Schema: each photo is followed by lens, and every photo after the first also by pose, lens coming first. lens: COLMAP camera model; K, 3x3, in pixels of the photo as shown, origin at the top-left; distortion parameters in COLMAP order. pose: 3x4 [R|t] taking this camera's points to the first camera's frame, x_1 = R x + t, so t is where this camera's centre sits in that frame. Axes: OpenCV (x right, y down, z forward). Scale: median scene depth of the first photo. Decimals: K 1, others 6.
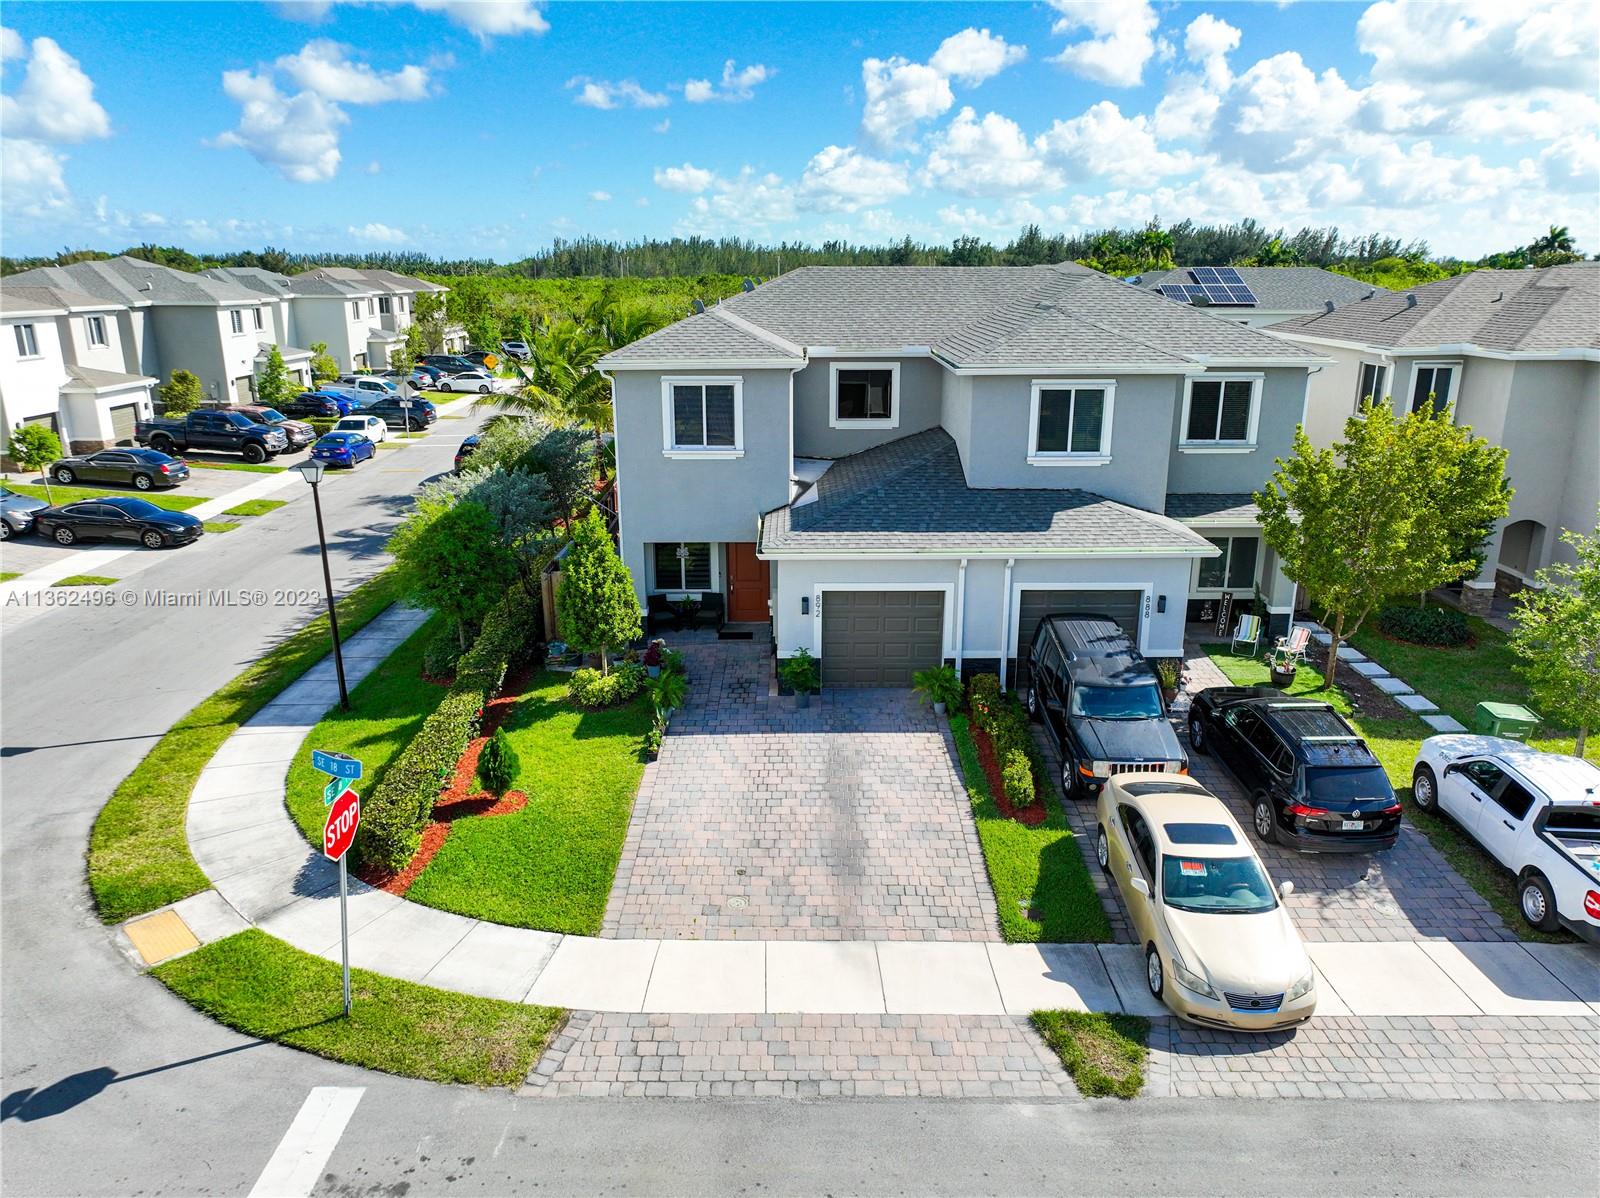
lens RADIAL K [[1123.2, 0, 800.0], [0, 1123.2, 599.0], [0, 0, 1]] dist [0.004096, 0.005265]
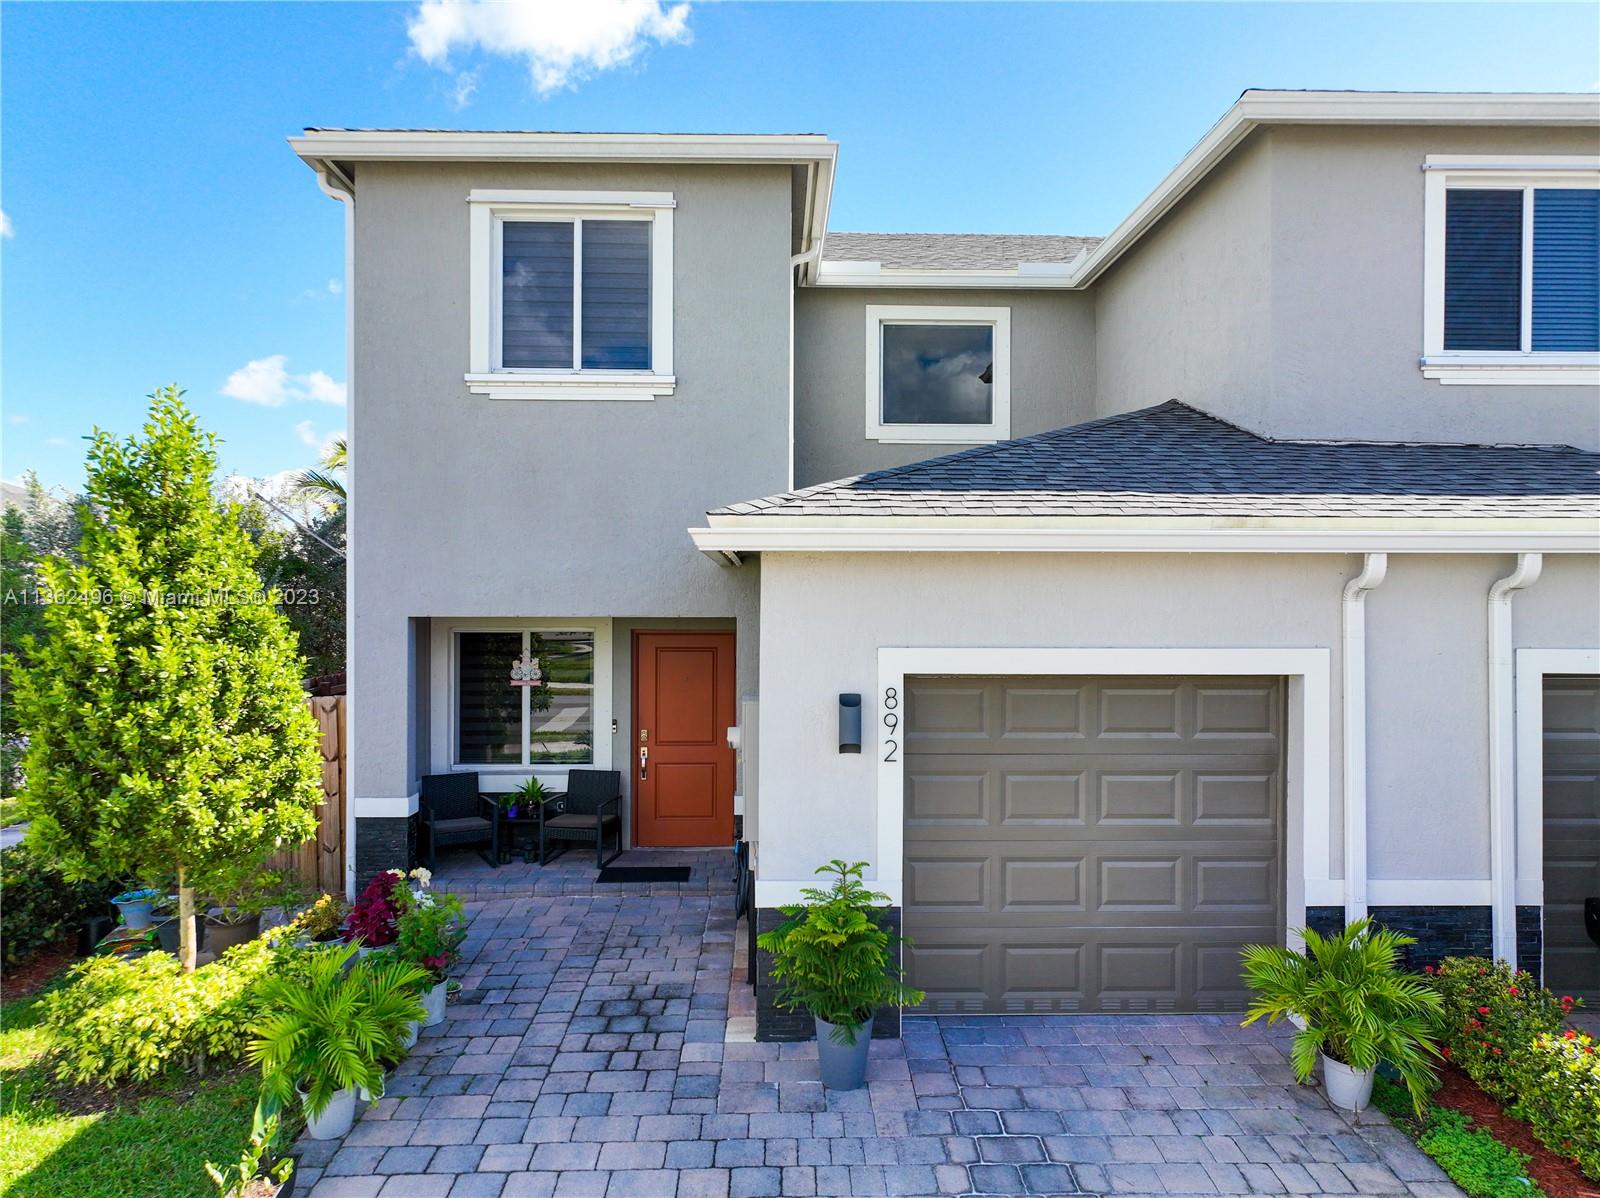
lens RADIAL K [[1123.2, 0, 800.0], [0, 1123.2, 599.0], [0, 0, 1]] dist [0.004096, 0.005265]
pose [[0.999720, 0.003372, 0.023414, -0.016760], [0.003401, 0.959009, -0.283354, 0.062988], [-0.023410, 0.283354, 0.958730, 0.738872]]
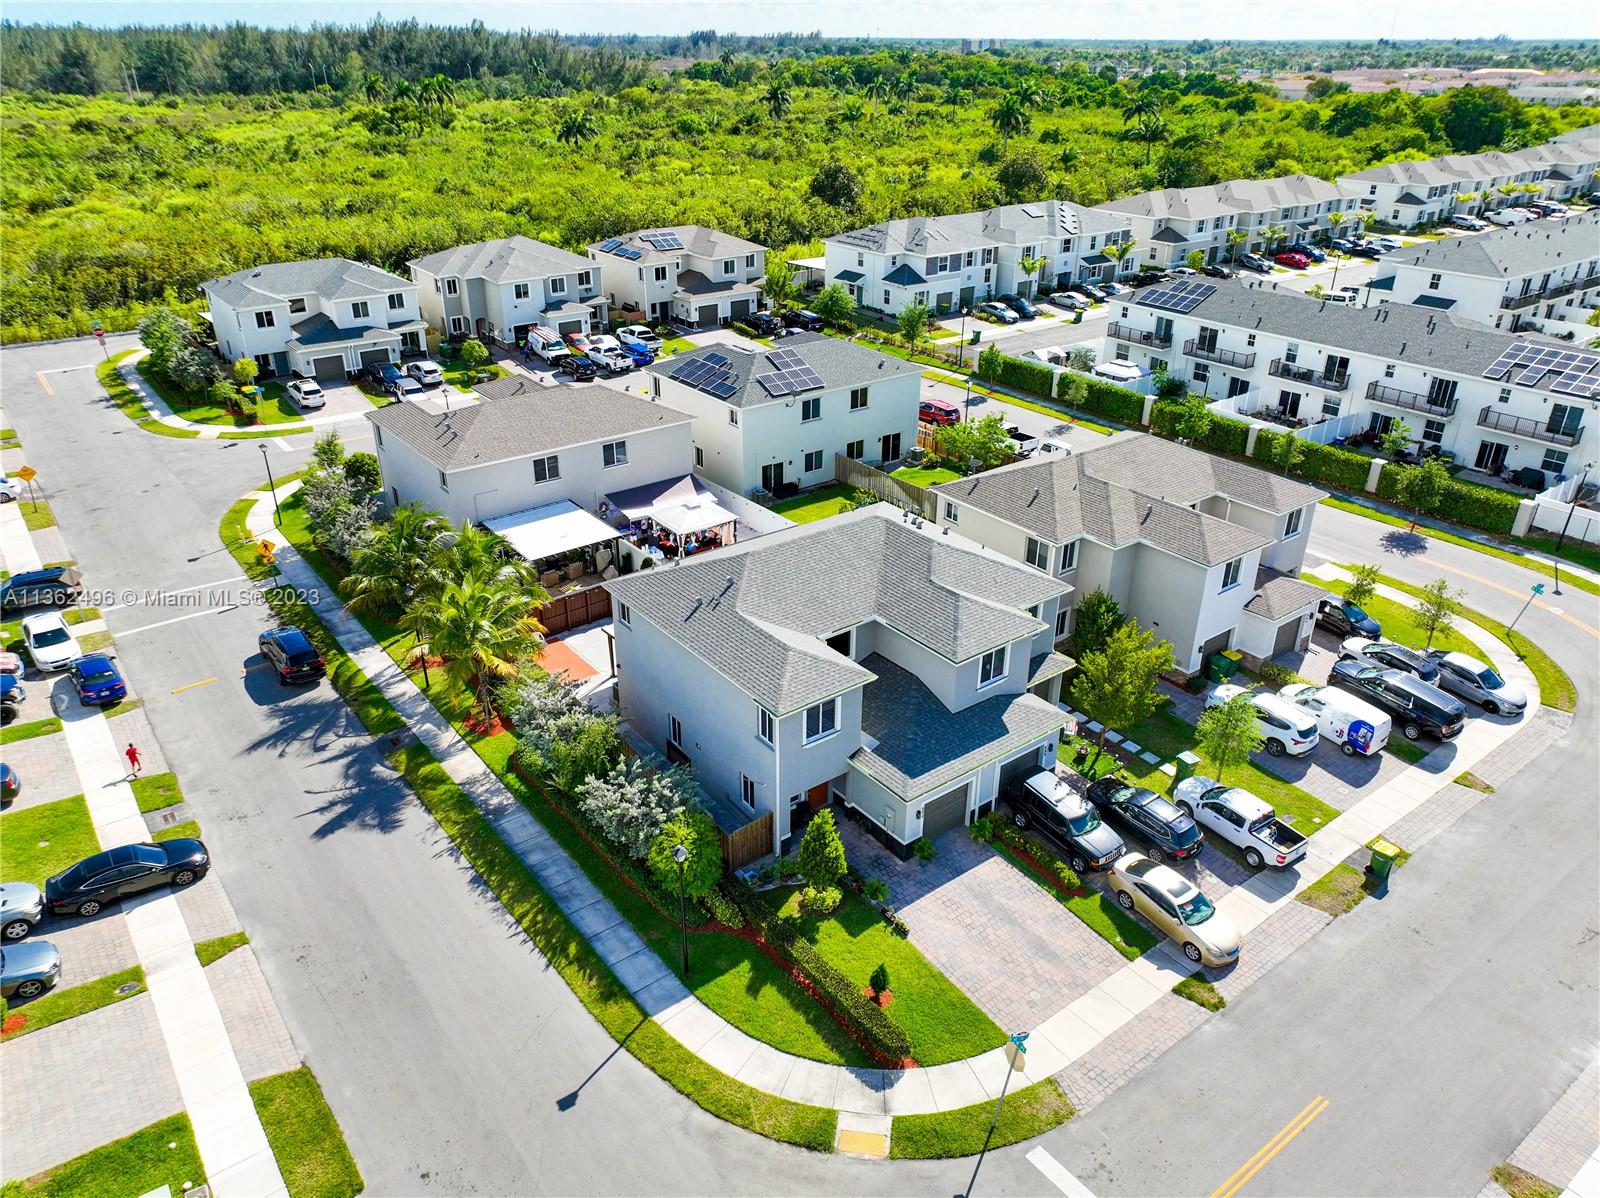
lens RADIAL K [[1123.2, 0, 800.0], [0, 1123.2, 599.0], [0, 0, 1]] dist [0.004096, 0.005265]
pose [[0.799646, -0.264134, 0.539258, -1.092657], [0.164495, 0.960062, 0.226323, -0.814820], [-0.577501, -0.092273, 0.811159, -0.349465]]
